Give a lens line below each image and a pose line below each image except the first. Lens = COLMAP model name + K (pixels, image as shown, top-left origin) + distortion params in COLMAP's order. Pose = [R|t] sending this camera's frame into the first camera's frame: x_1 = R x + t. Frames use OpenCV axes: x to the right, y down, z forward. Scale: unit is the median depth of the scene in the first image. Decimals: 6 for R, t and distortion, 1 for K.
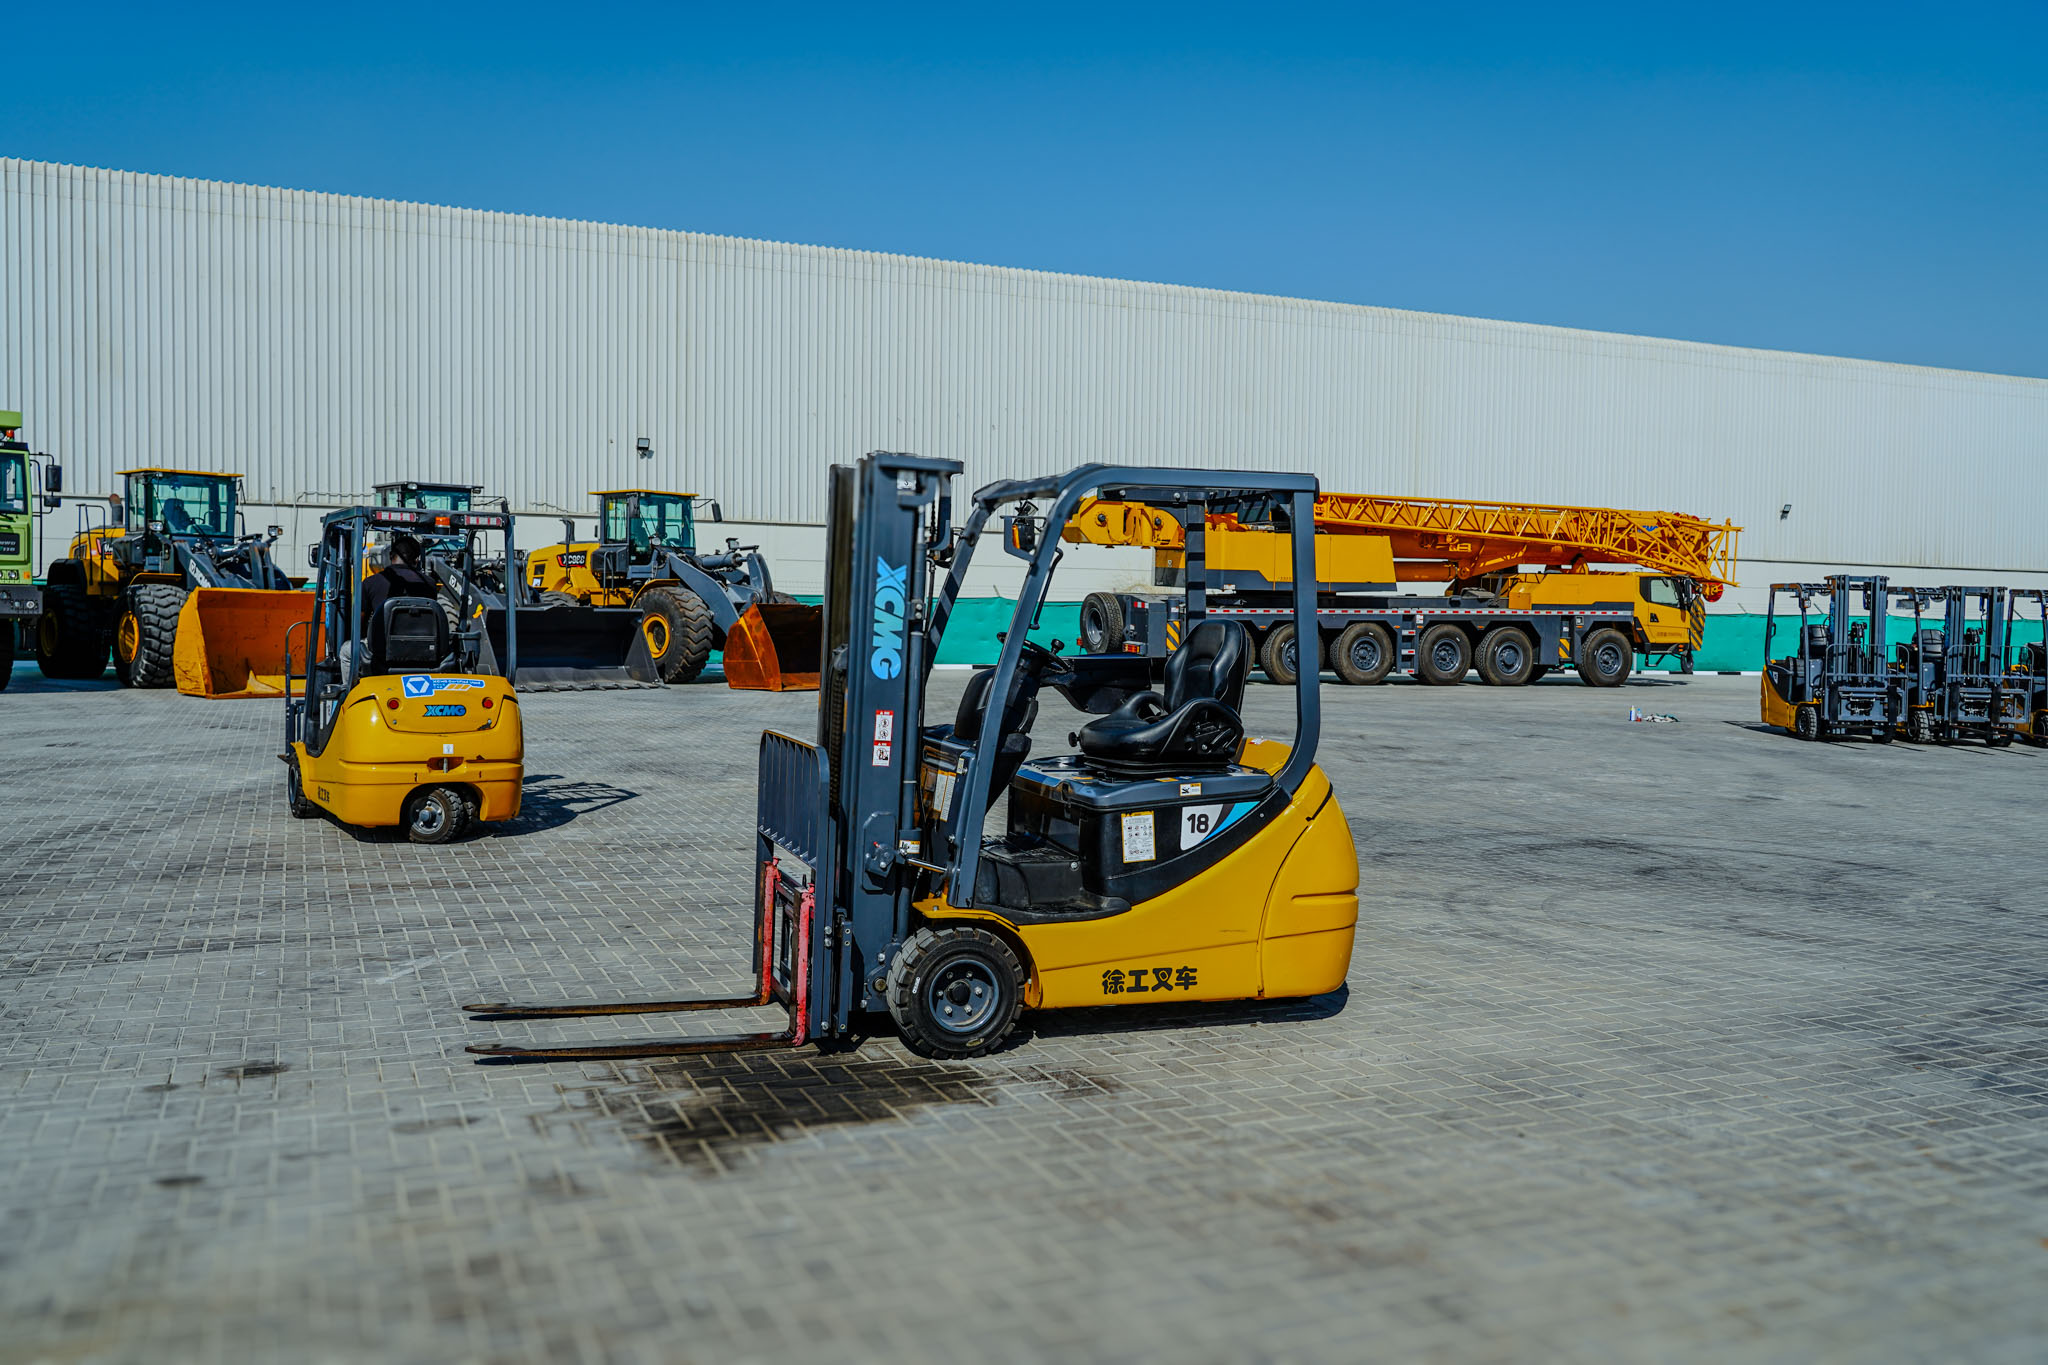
lens RADIAL K [[1650.6, 0, 1023.2], [0, 1650.6, 668.1], [0, 0, 1]] dist [0.003952, 0.005949]
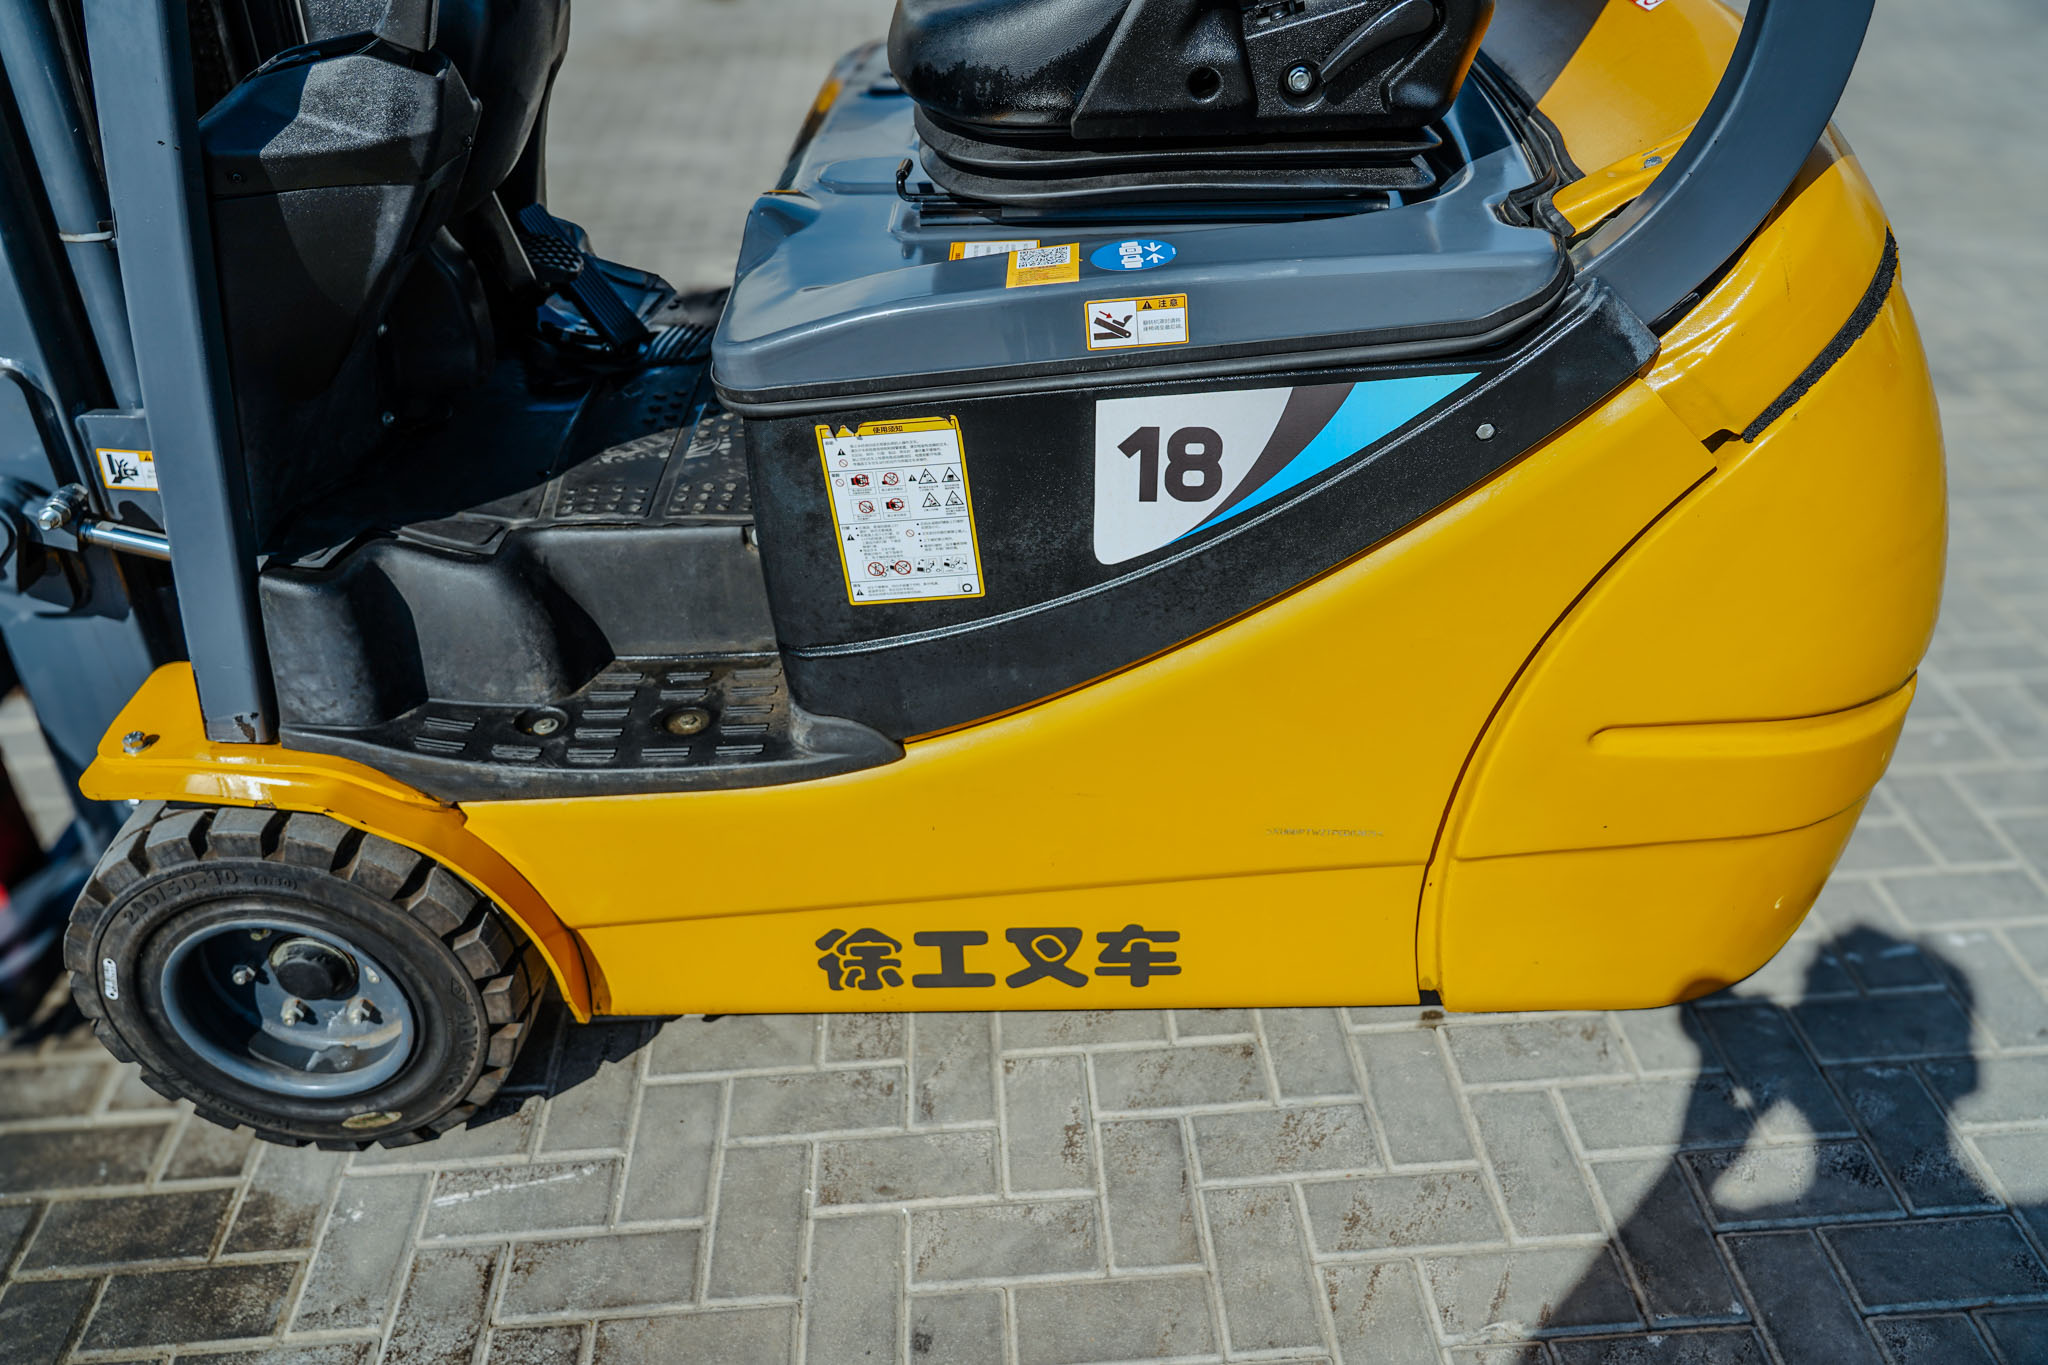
lens RADIAL K [[1650.6, 0, 1023.2], [0, 1650.6, 668.1], [0, 0, 1]] dist [0.003952, 0.005949]
pose [[0.936079, 0.144132, -0.320907, 0.165638], [0.043809, 0.857352, 0.512863, -0.000965], [0.349050, -0.494140, 0.796235, 0.798687]]
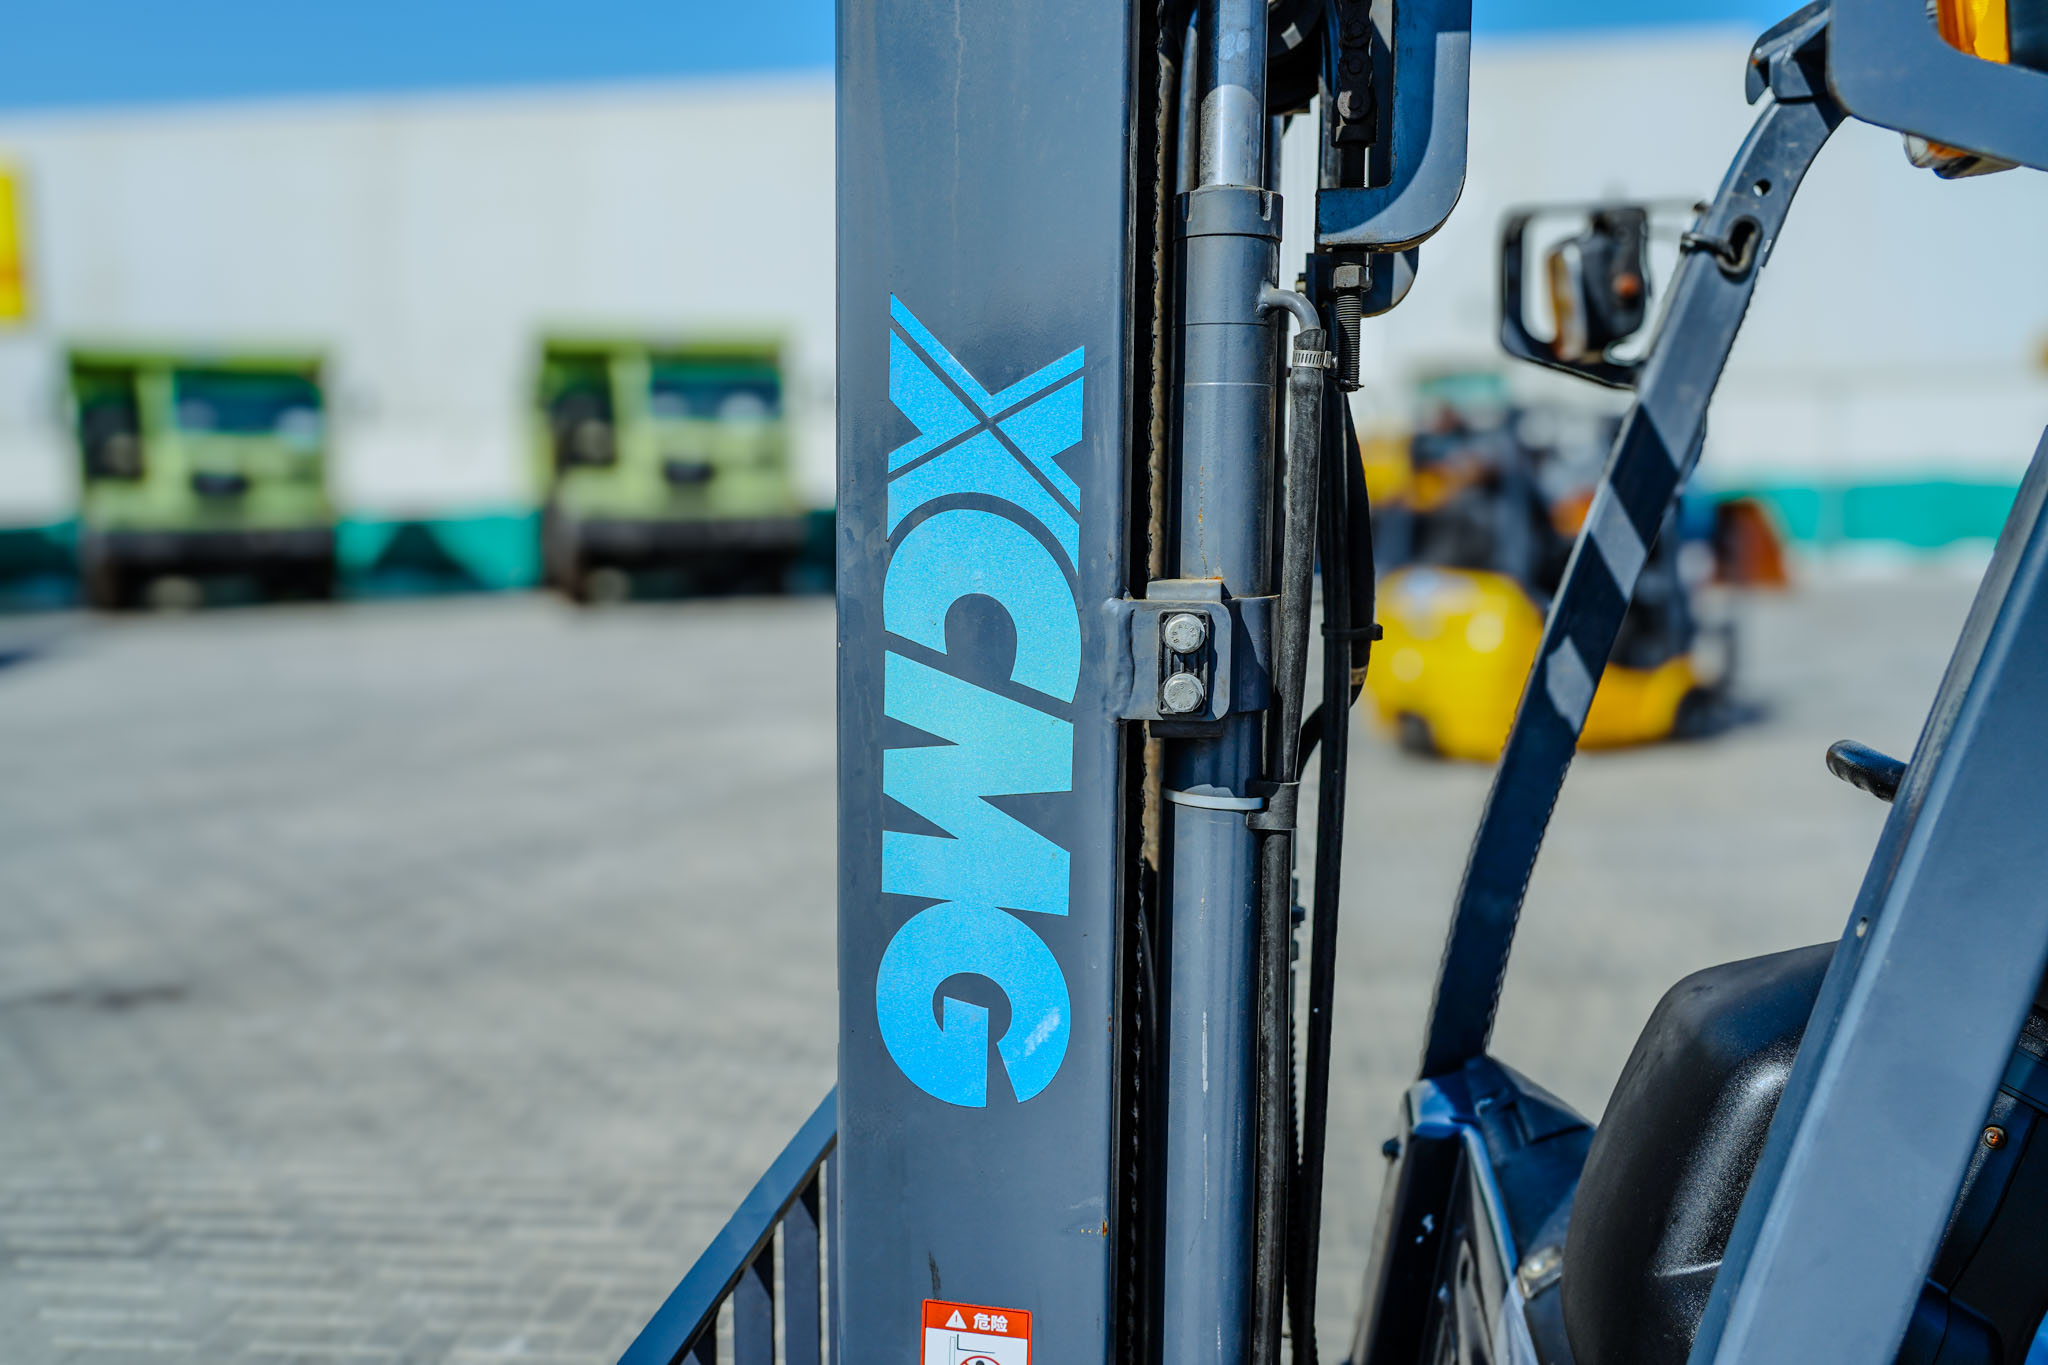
lens RADIAL K [[1650.6, 0, 1023.2], [0, 1650.6, 668.1], [0, 0, 1]] dist [0.003952, 0.005949]
pose [[0.866339, 0.014095, -0.499258, -0.003951], [0.018985, 0.997950, 0.061117, -0.041989], [0.499096, -0.062426, 0.864295, 0.849787]]
